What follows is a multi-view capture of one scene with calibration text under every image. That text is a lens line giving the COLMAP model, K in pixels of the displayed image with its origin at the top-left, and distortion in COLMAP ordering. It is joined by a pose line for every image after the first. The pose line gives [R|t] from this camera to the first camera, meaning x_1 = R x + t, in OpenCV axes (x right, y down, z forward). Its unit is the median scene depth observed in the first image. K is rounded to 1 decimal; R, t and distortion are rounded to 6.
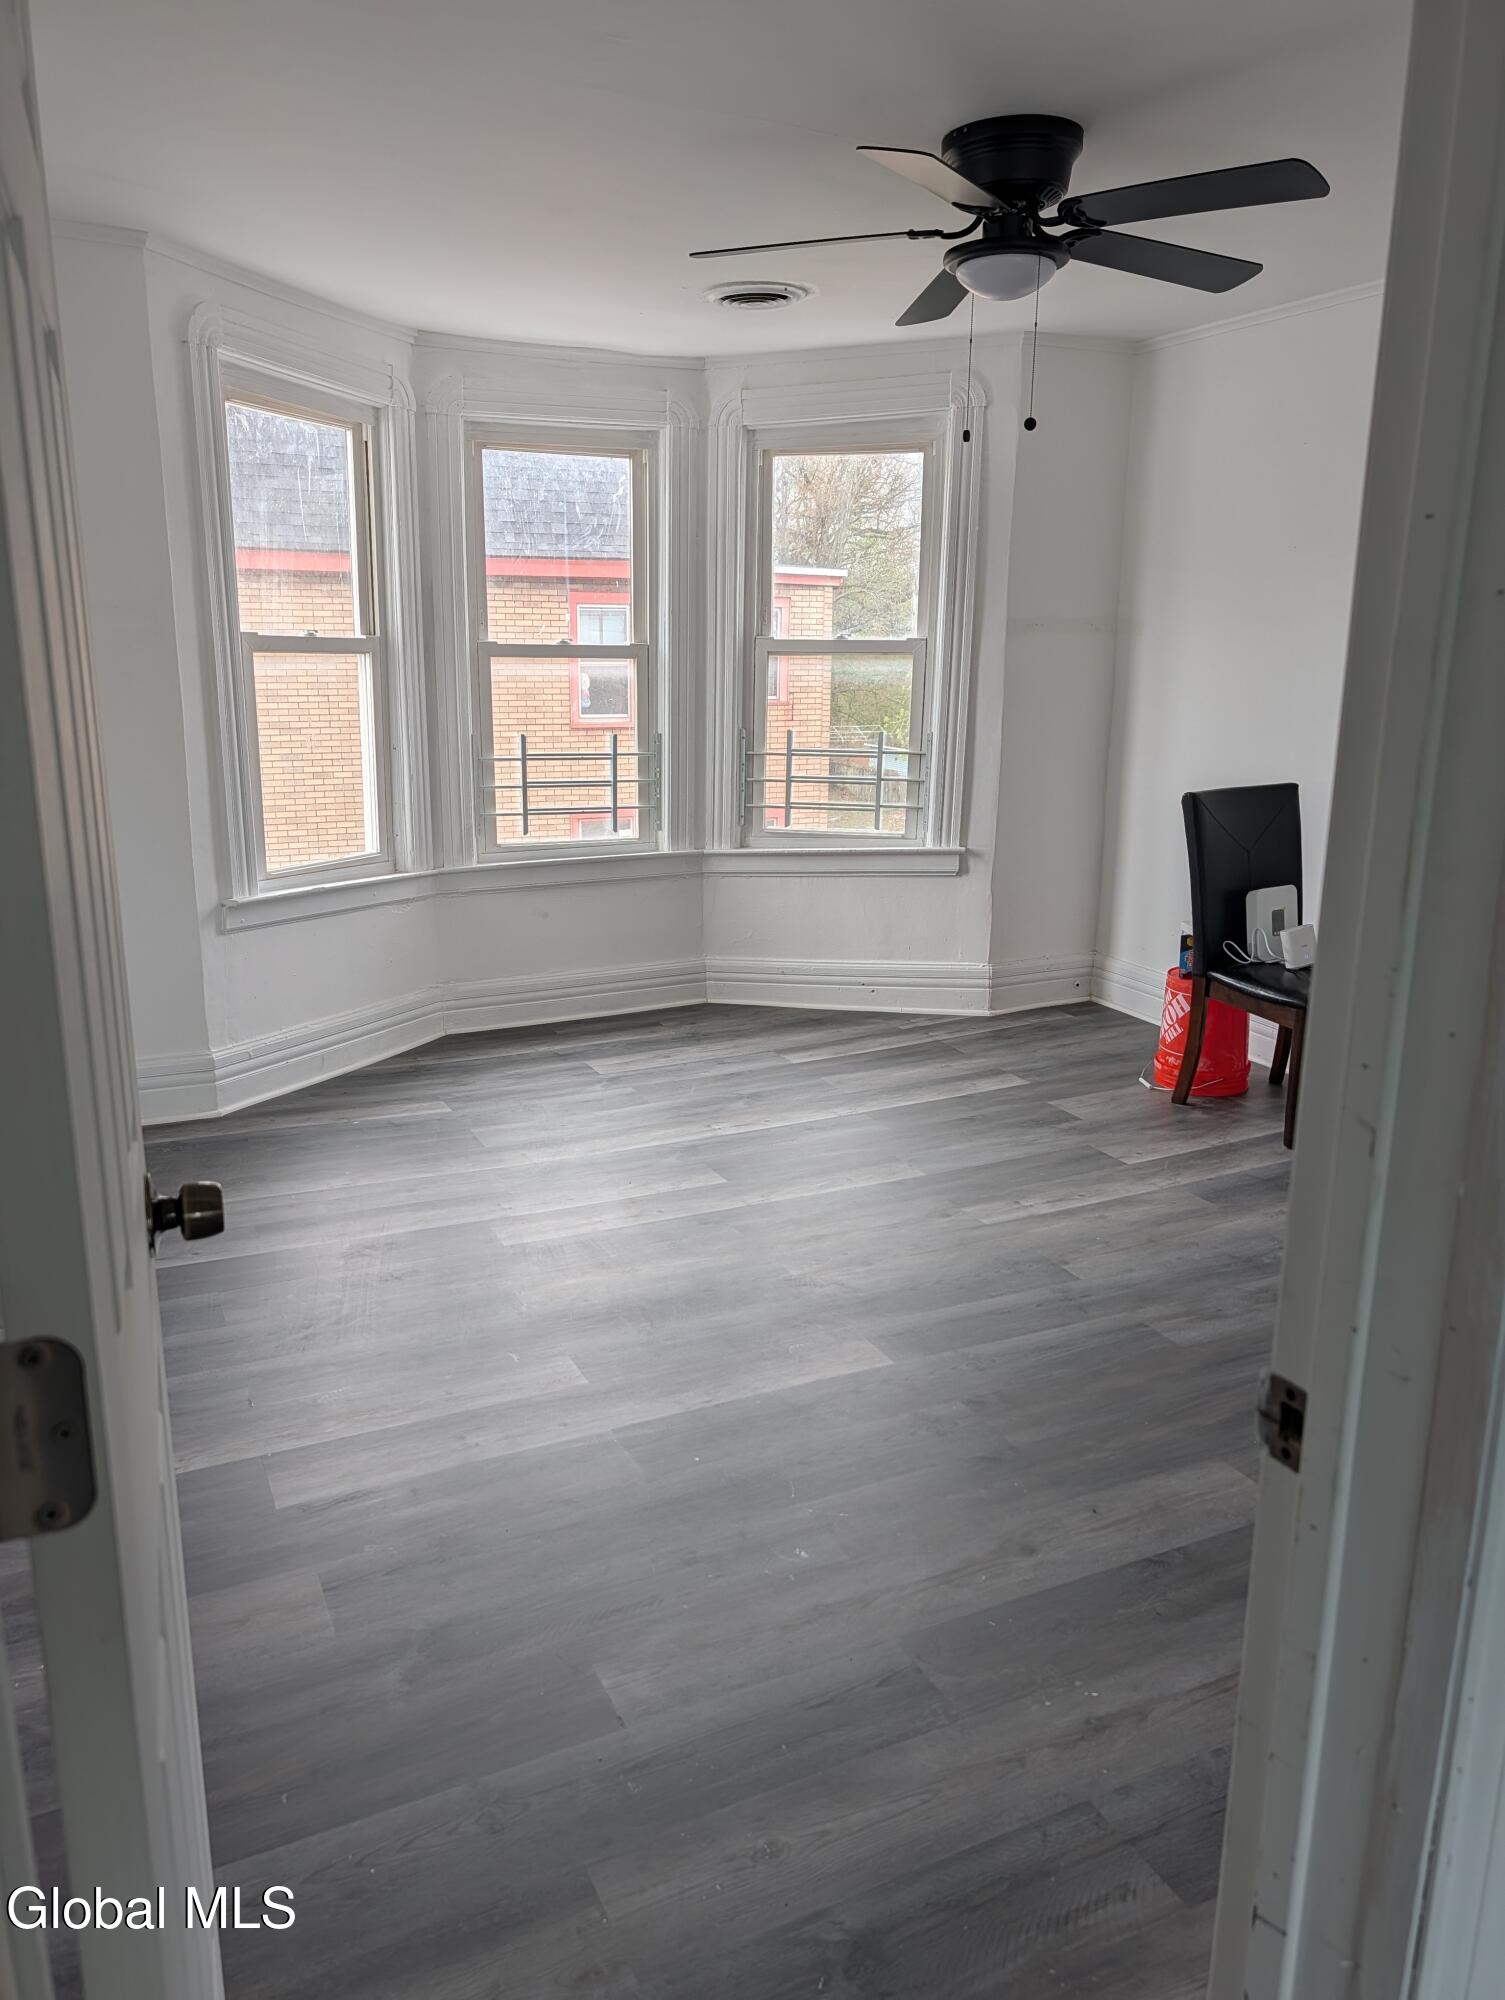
lens RADIAL K [[1394.2, 0, 740.1], [0, 1394.2, 1001.2], [0, 0, 1]] dist [0.002197, -0.001311]
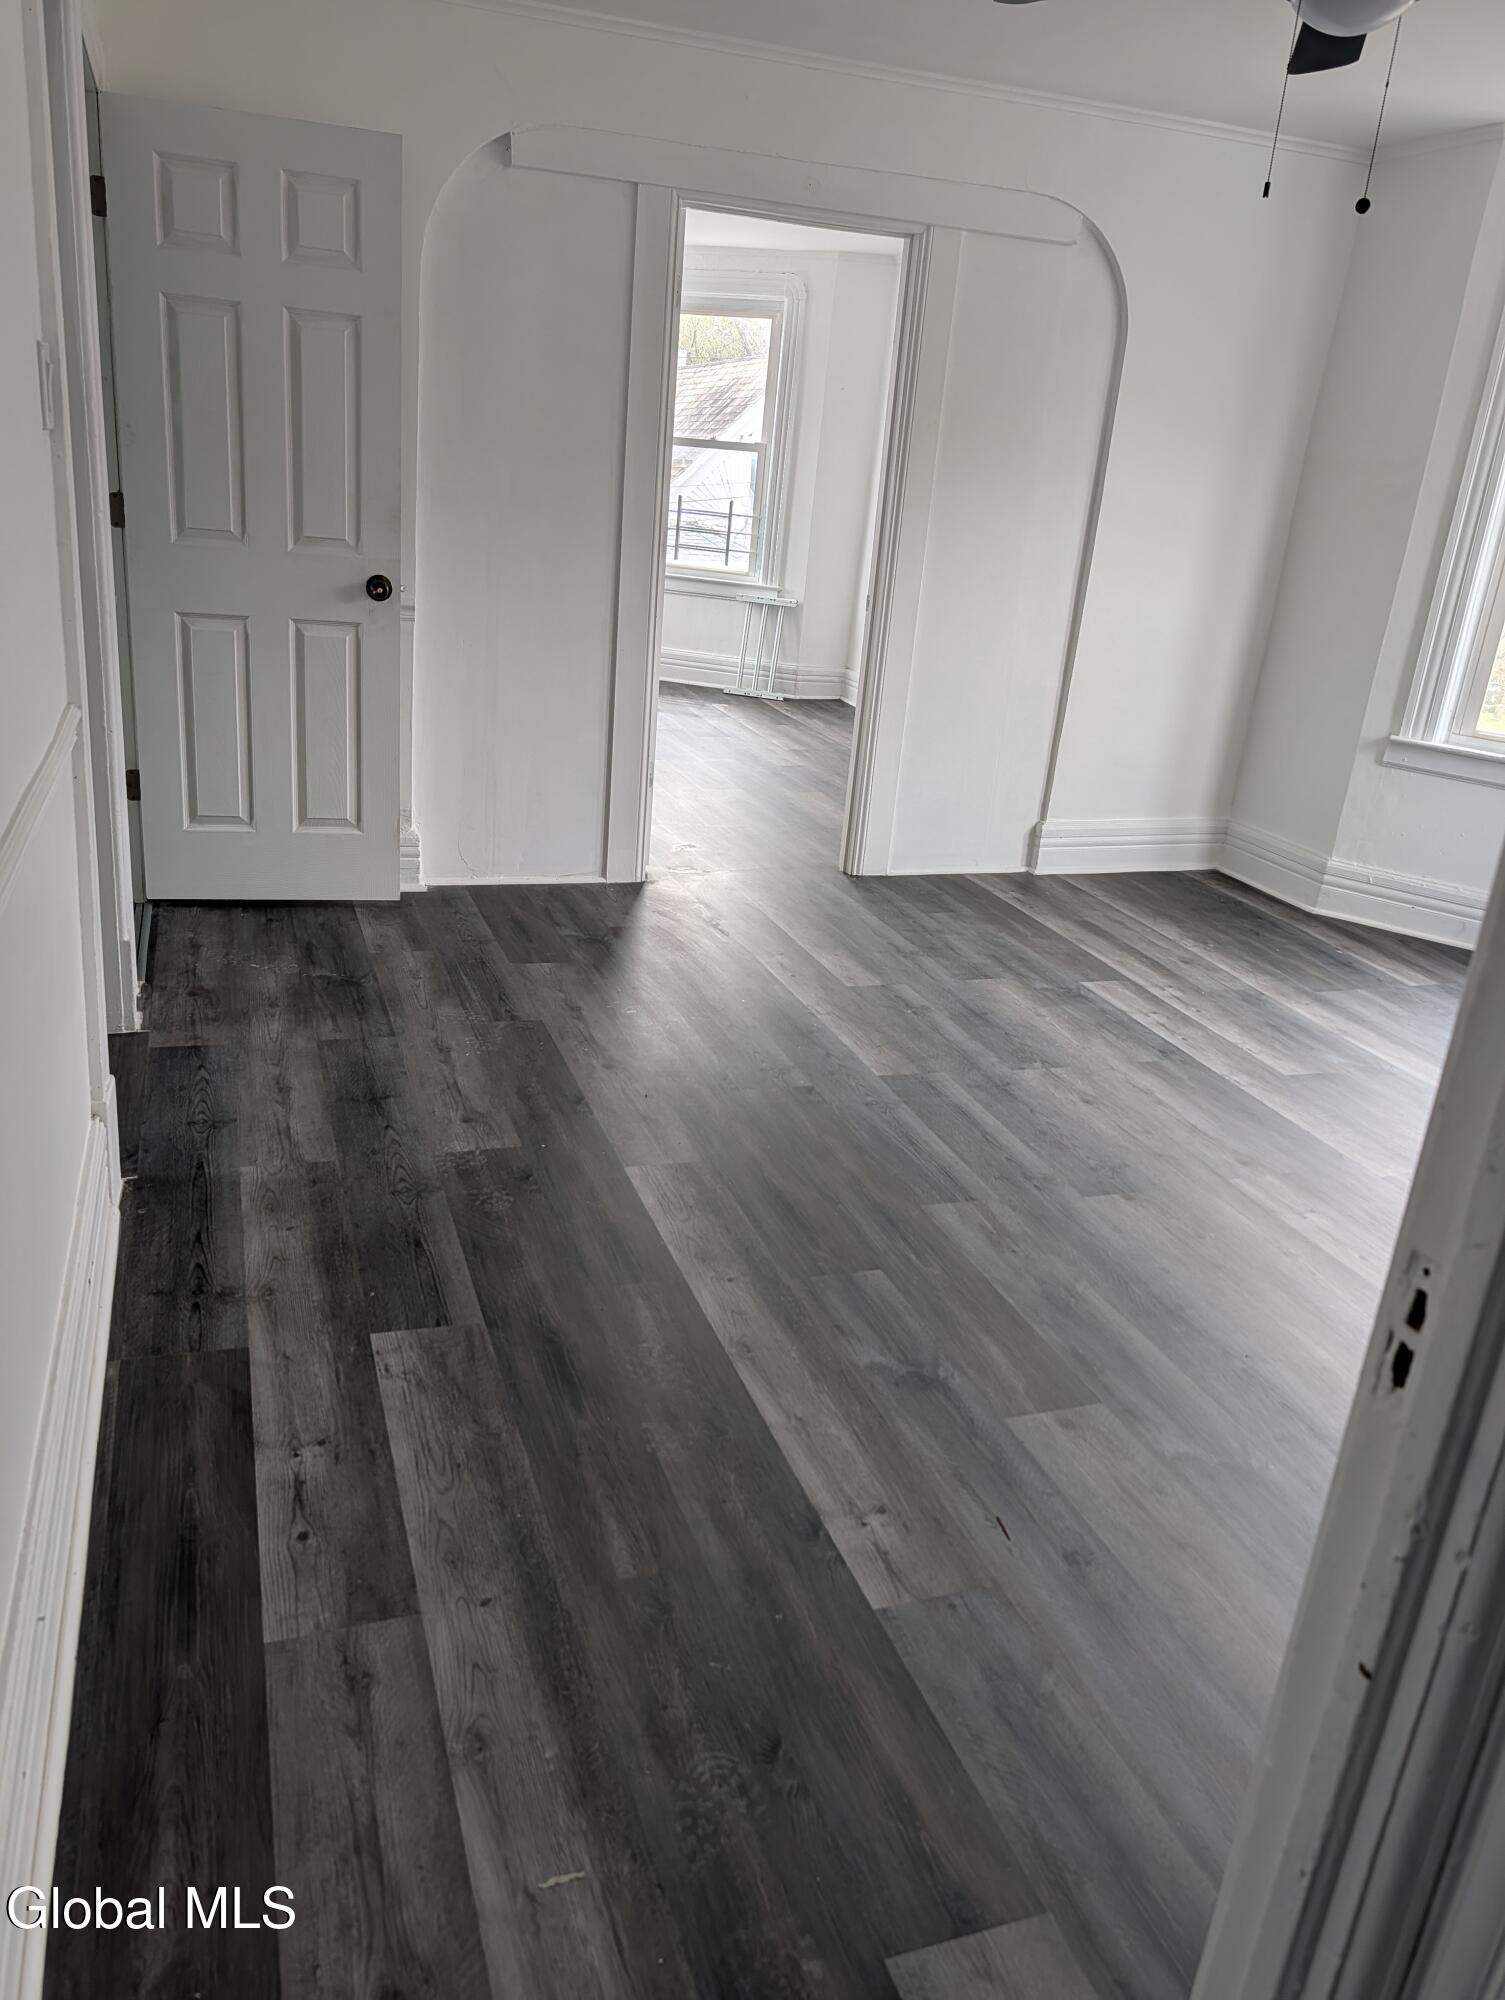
lens RADIAL K [[1394.2, 0, 740.1], [0, 1394.2, 1001.2], [0, 0, 1]] dist [0.002197, -0.001311]
pose [[-0.070811, 0.349937, -0.934093, 0.783534], [-0.303933, 0.884346, 0.354340, -0.121519], [0.950058, 0.308993, 0.043736, 0.526241]]
